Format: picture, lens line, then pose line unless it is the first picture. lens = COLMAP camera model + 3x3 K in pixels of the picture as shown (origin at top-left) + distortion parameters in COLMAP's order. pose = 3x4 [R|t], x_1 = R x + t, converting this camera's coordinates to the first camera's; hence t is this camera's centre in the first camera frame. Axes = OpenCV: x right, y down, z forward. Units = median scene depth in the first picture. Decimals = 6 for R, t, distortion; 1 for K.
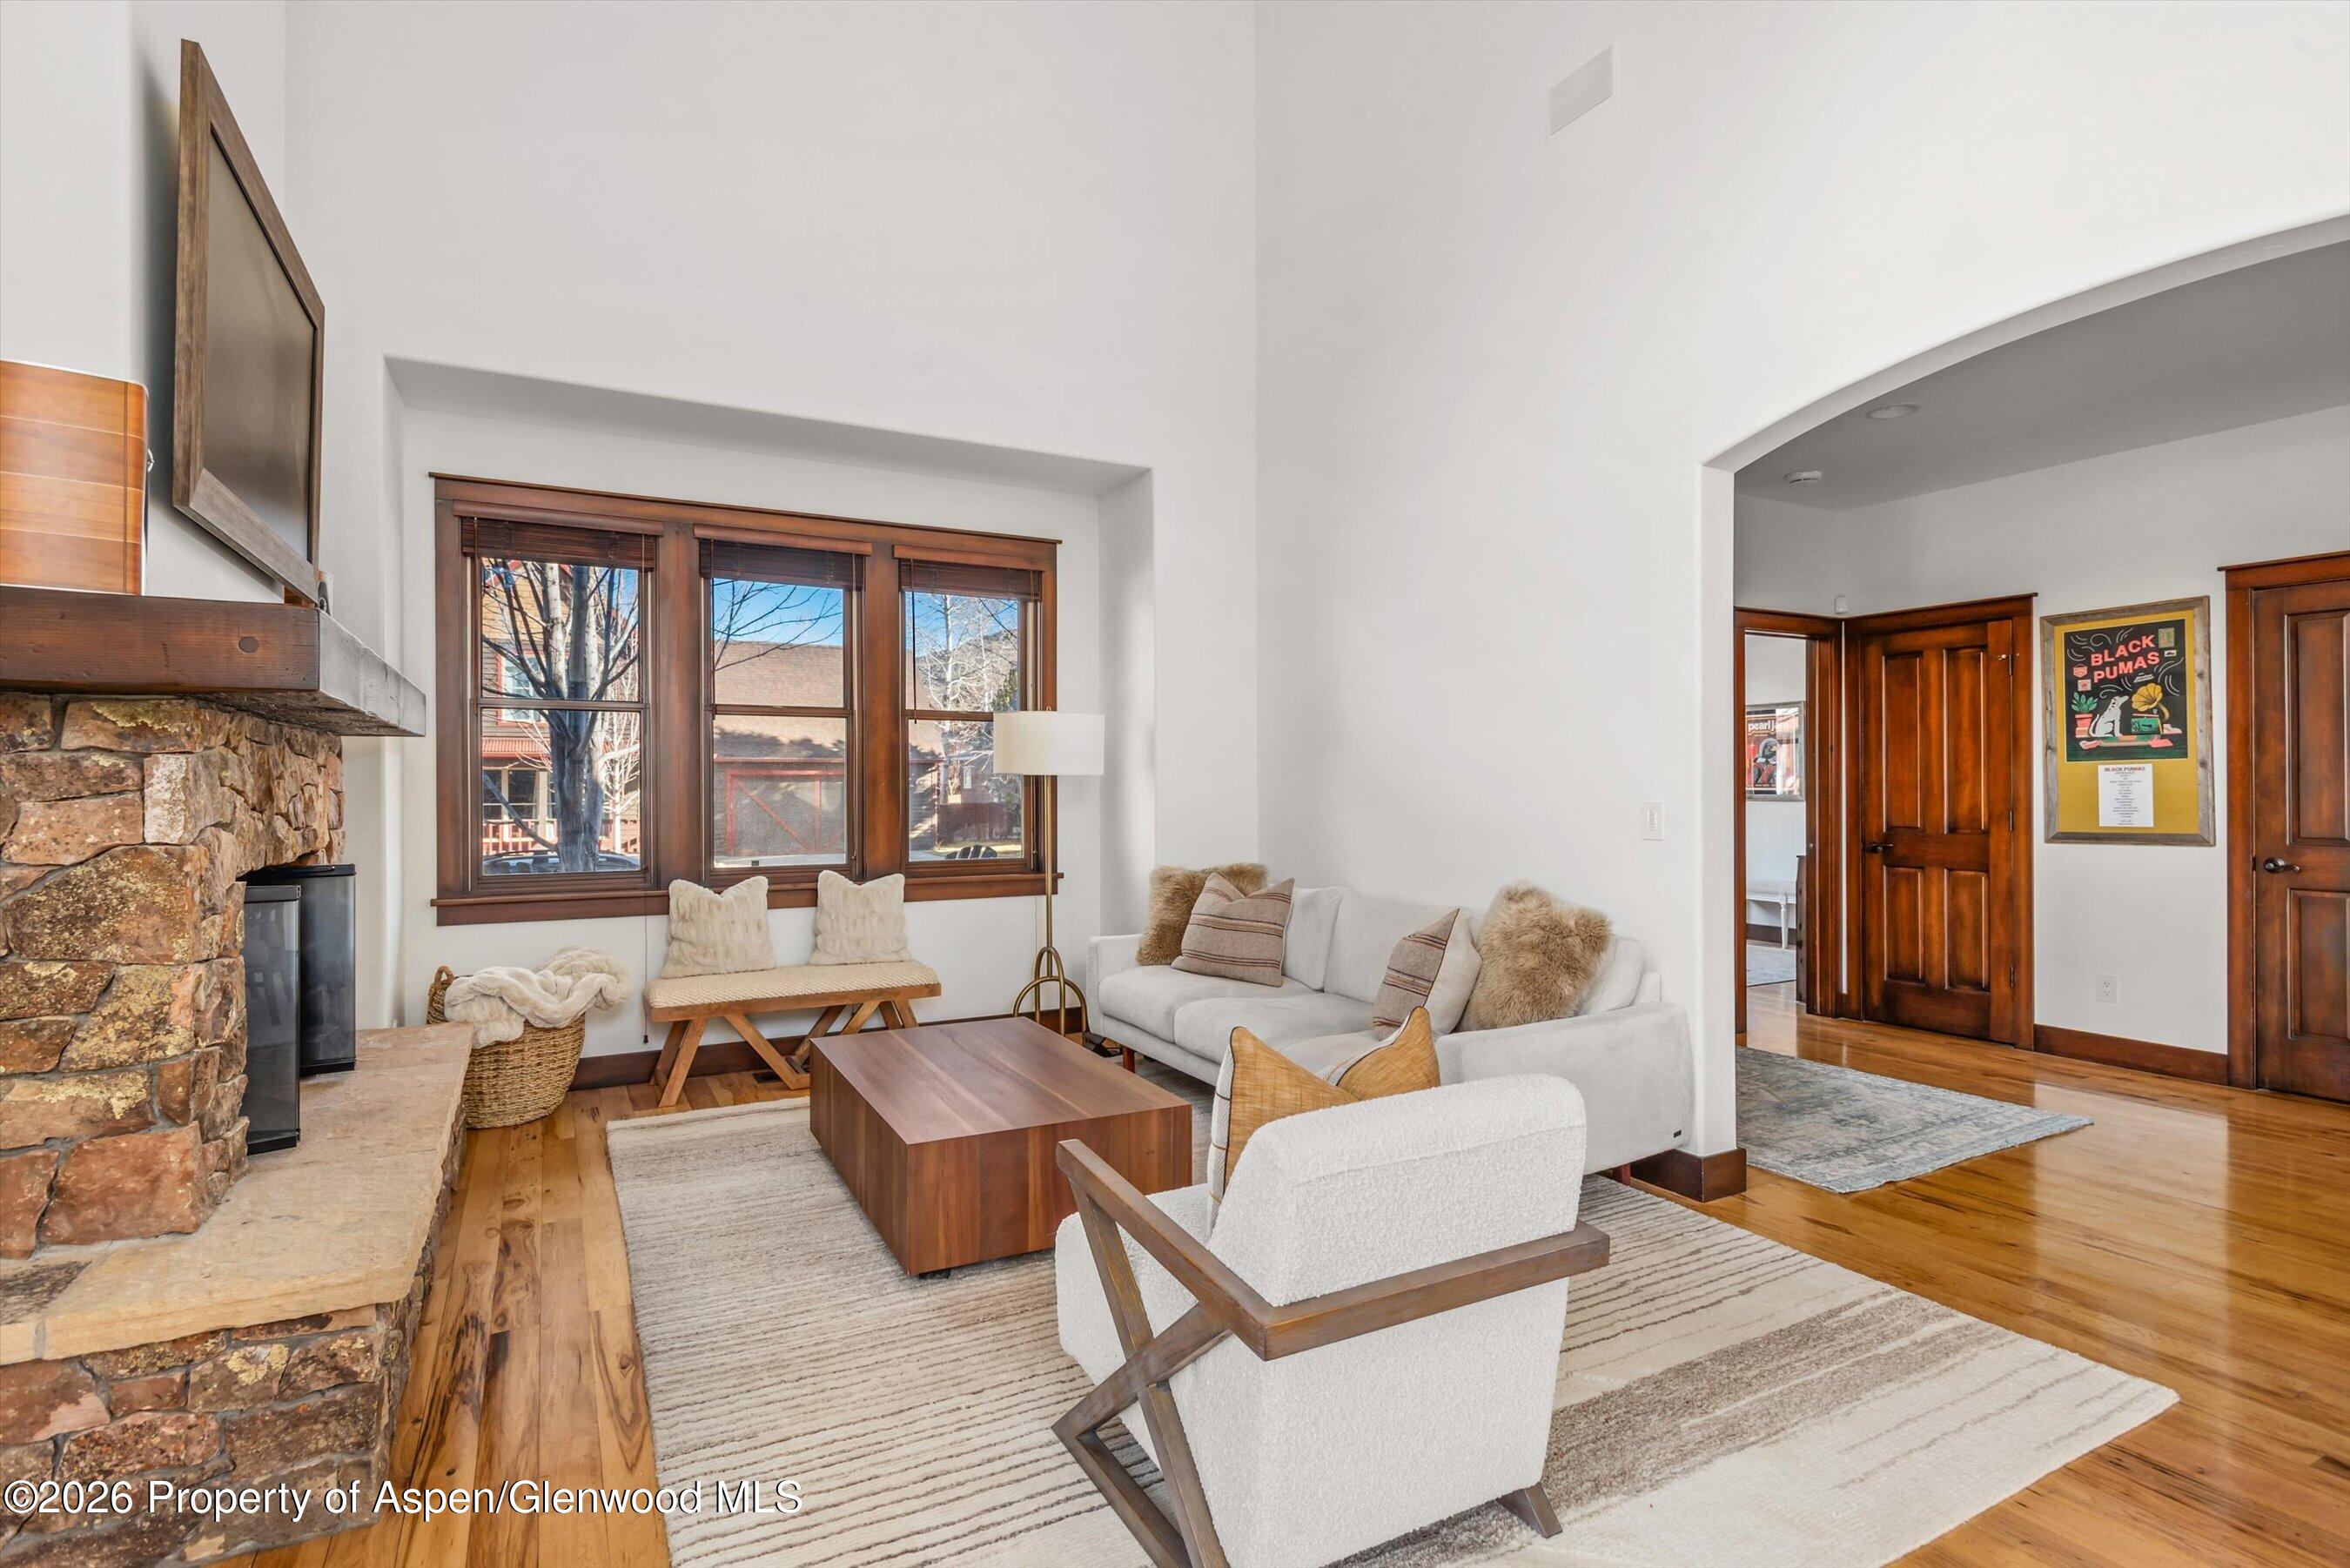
lens RADIAL K [[1149.4, 0, 1166.9], [0, 1149.4, 788.7], [0, 0, 1]] dist [0.005513, -0.000980]
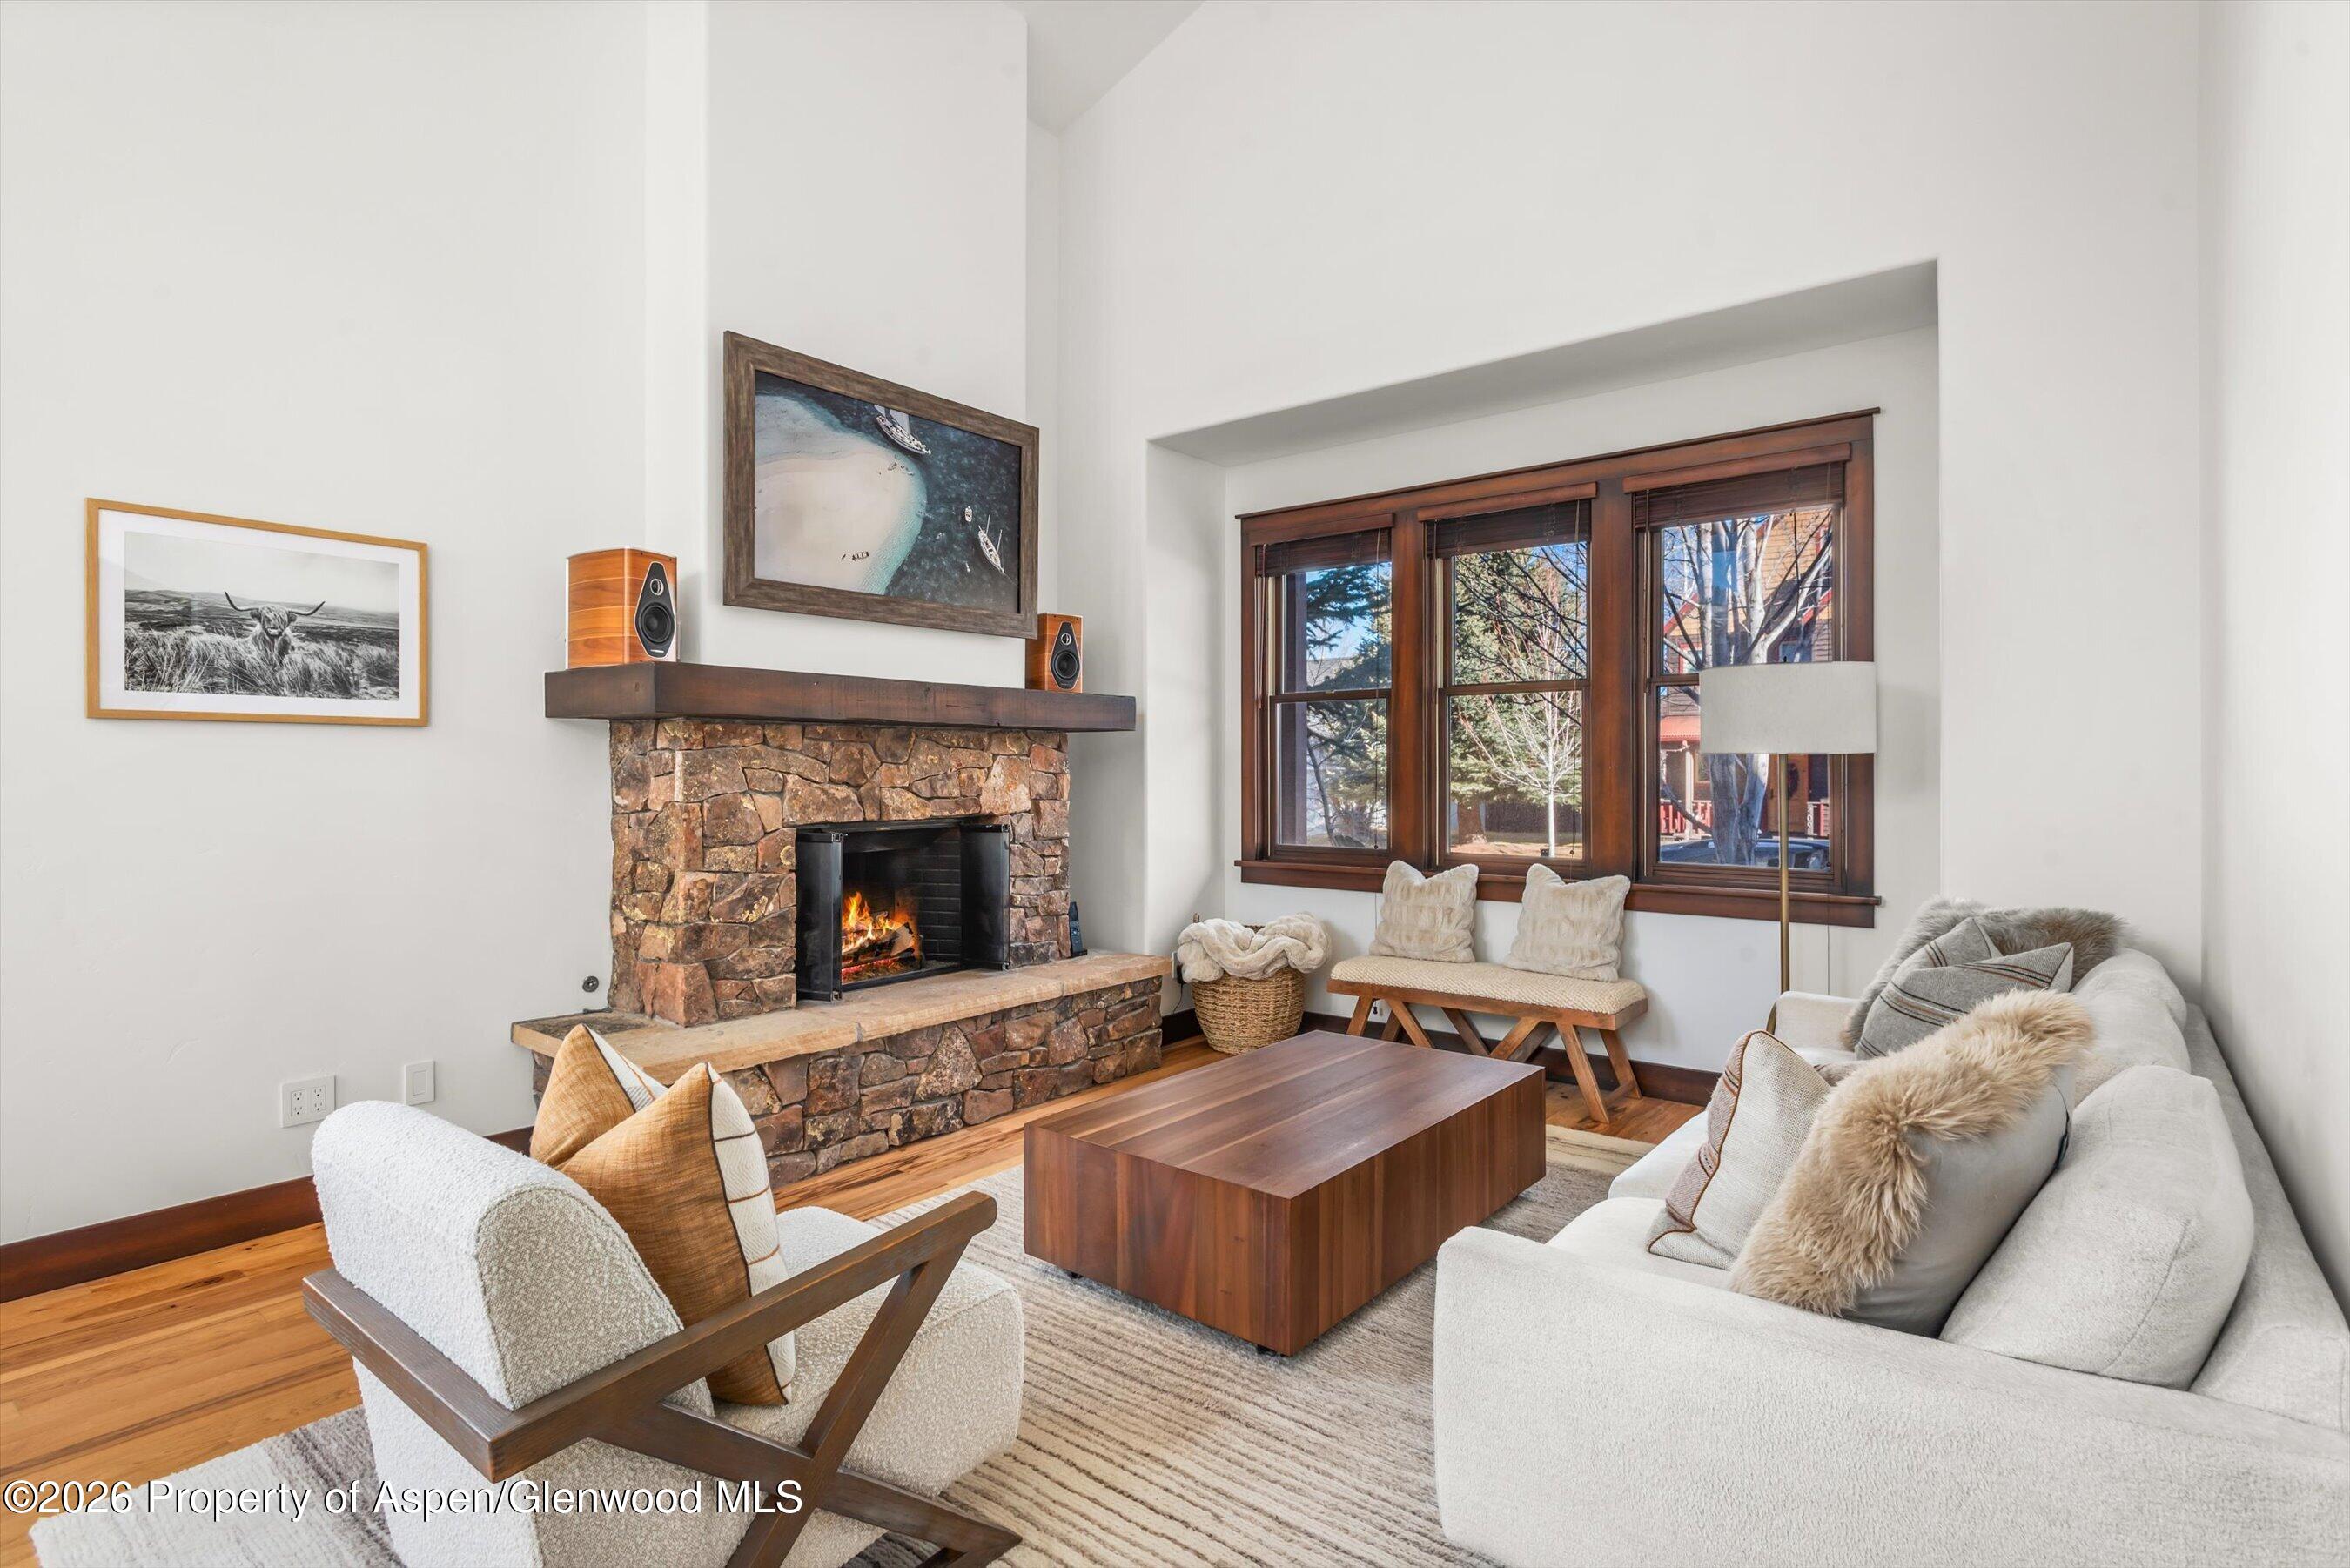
lens RADIAL K [[1149.4, 0, 1180.6], [0, 1149.4, 770.3], [0, 0, 1]] dist [0.005513, -0.000980]
pose [[0.399524, 0.001841, -0.916721, 0.418017], [-0.002294, 0.999997, 0.001008, -0.001623], [0.916720, 0.001700, 0.399527, 0.400029]]
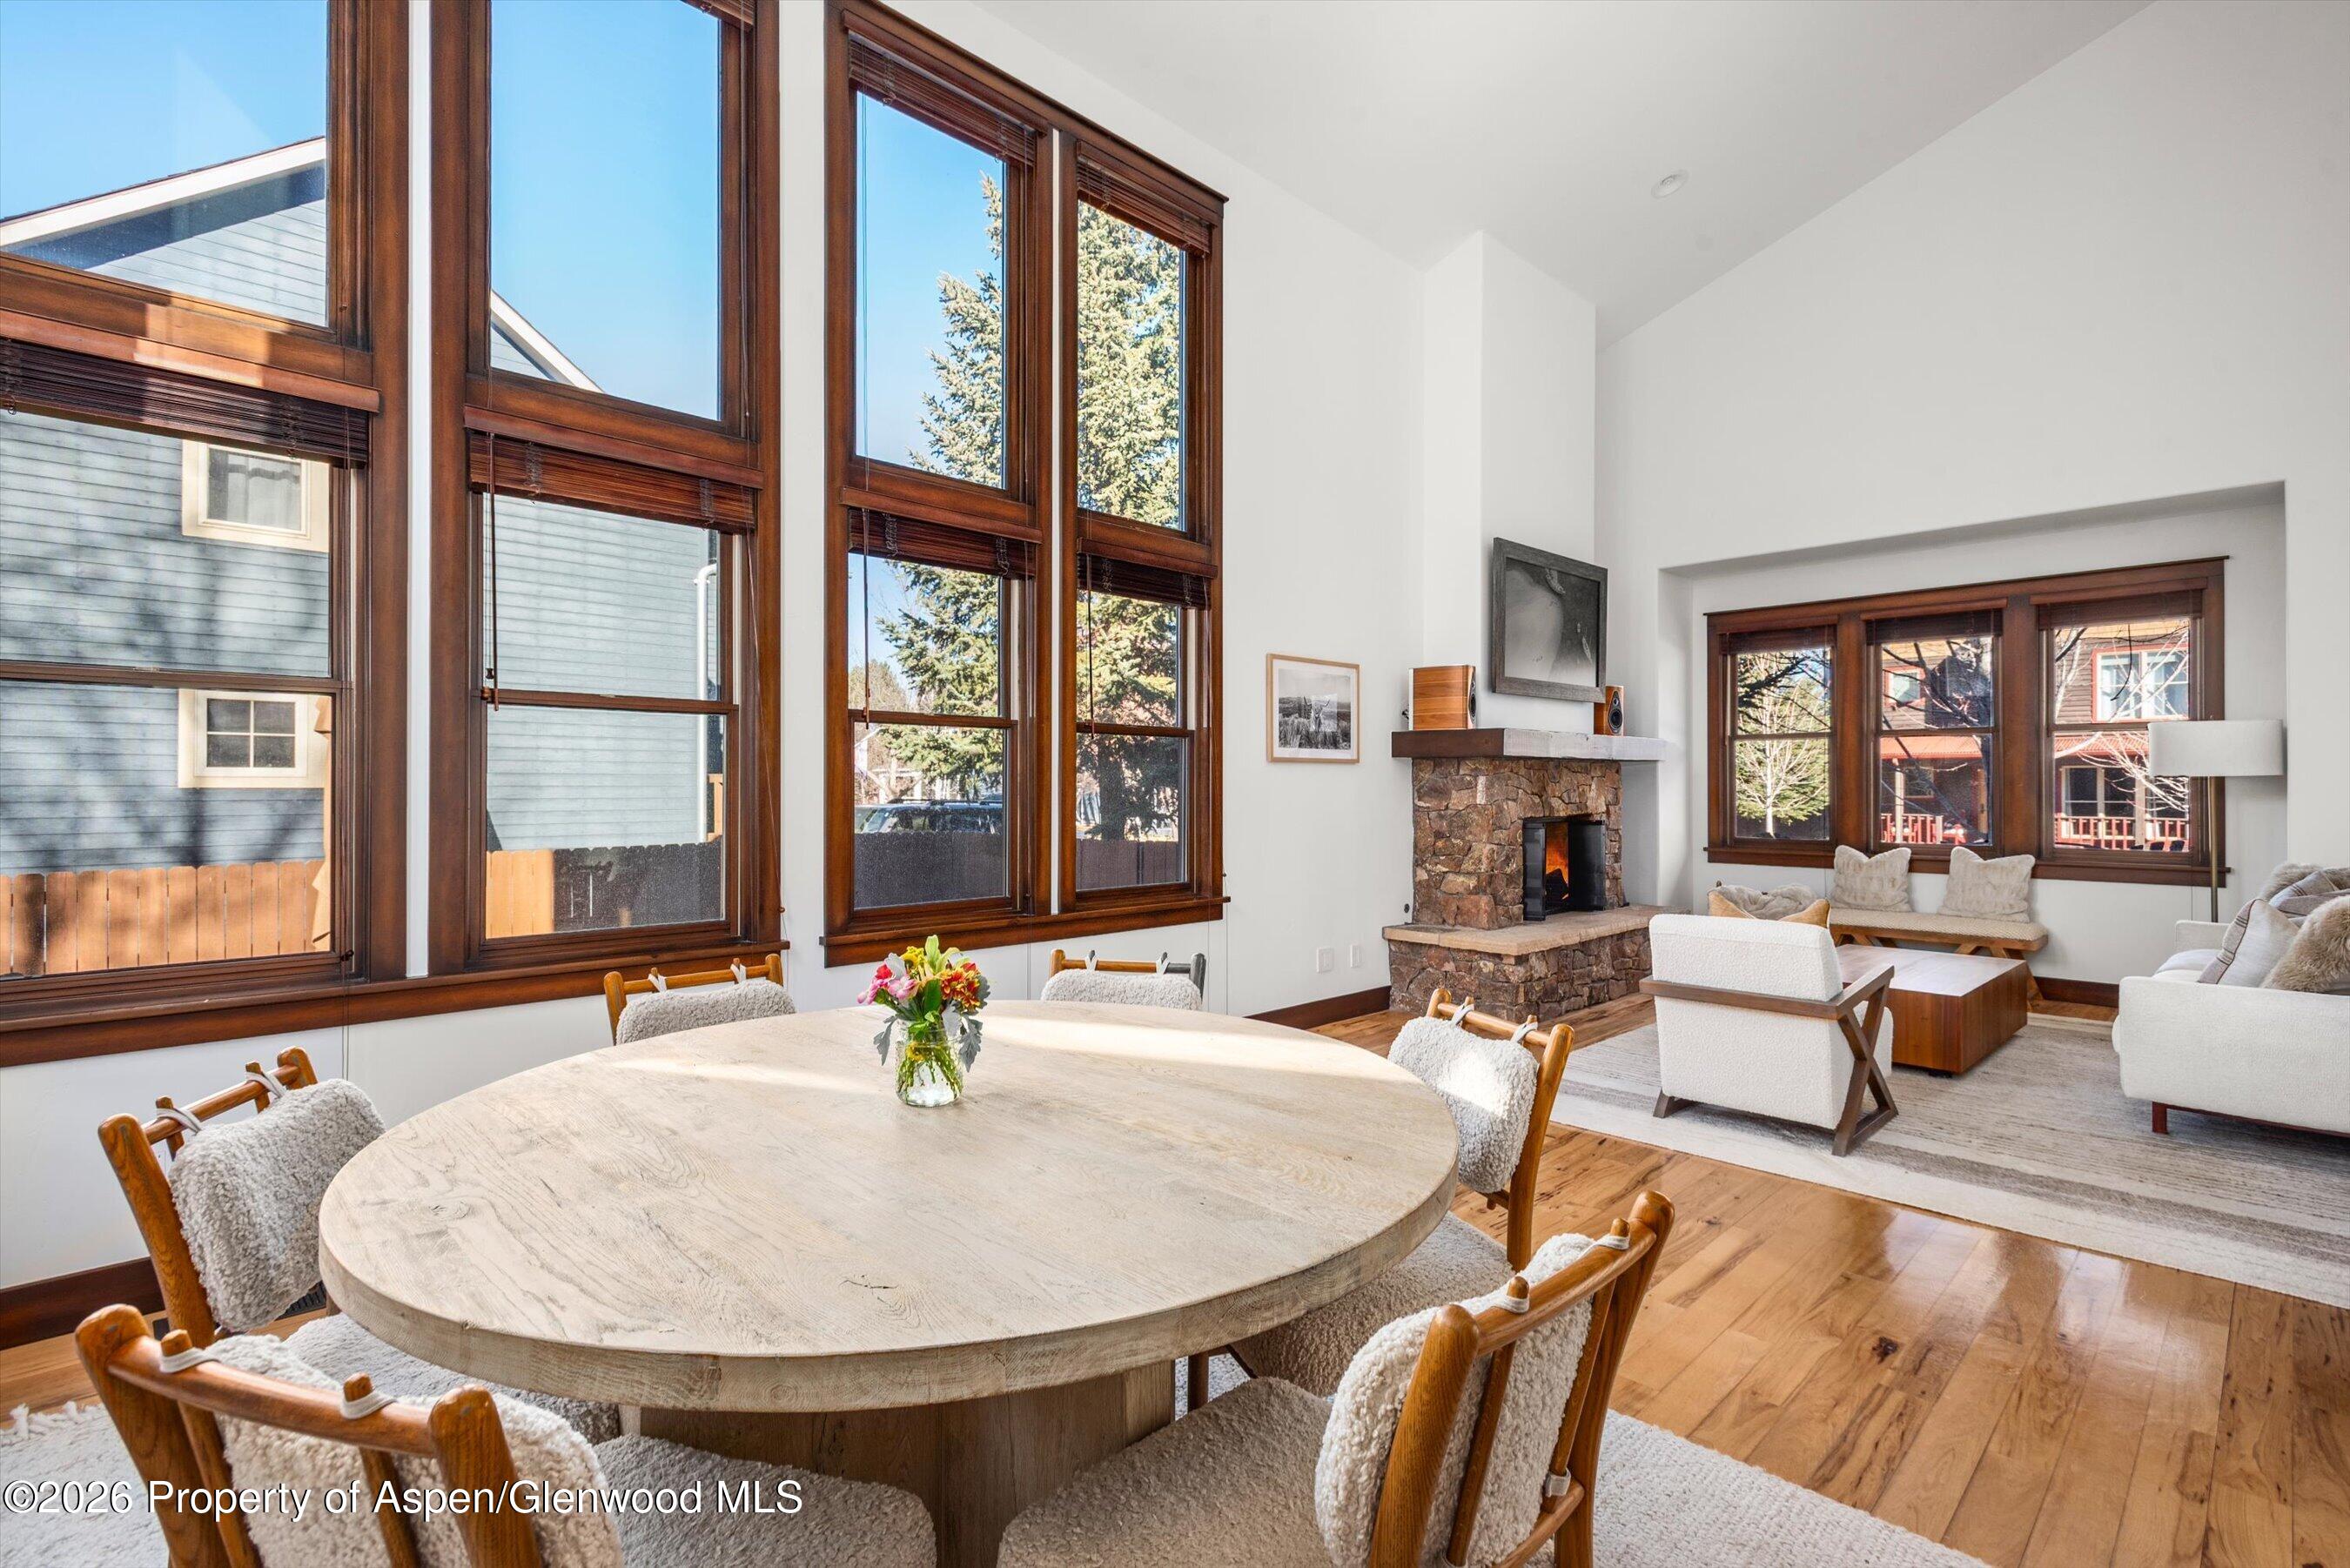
lens RADIAL K [[1086.0, 0, 1170.0], [0, 1086.0, 788.3], [0, 0, 1]] dist [0.003112, -0.000239]
pose [[0.267454, 0.004379, -0.963561, 0.703972], [-0.002123, 0.999990, 0.003955, -0.002587], [0.963568, 0.000988, 0.267461, -0.244526]]
